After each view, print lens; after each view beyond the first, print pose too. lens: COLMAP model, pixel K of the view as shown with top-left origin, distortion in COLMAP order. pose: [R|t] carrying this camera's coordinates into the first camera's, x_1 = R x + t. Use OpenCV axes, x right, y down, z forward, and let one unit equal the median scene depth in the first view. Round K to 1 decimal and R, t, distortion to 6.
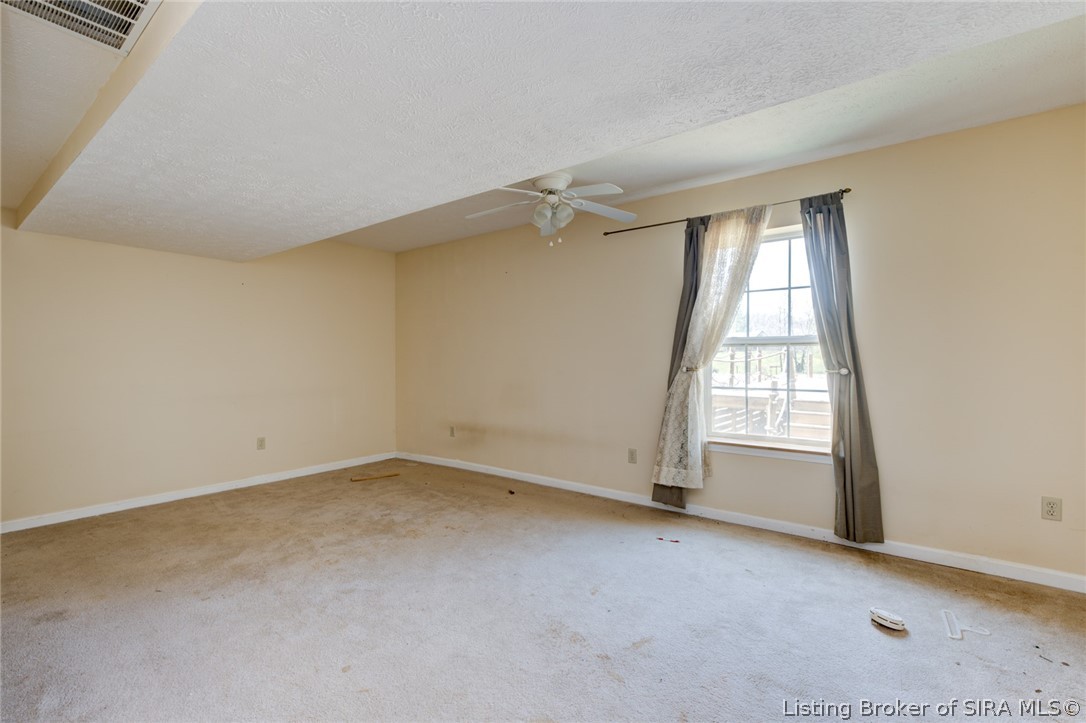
lens RADIAL K [[479.8, 0, 543.0], [0, 479.8, 361.5], [0, 0, 1]] dist [-0.000133, 0.000171]
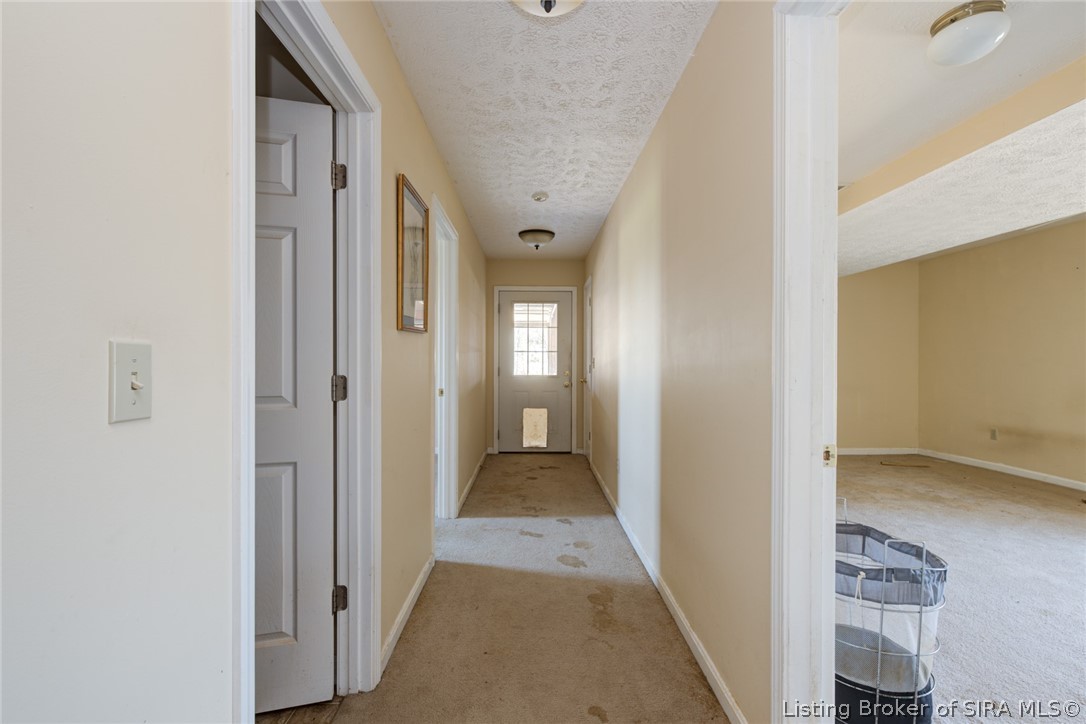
lens RADIAL K [[479.8, 0, 543.0], [0, 479.8, 362.0], [0, 0, 1]] dist [-0.000133, 0.000171]
pose [[0.625891, 0.002554, -0.779906, 0.001721], [-0.003775, 0.999993, 0.000245, -0.000431], [0.779901, 0.002791, 0.625896, -0.468697]]
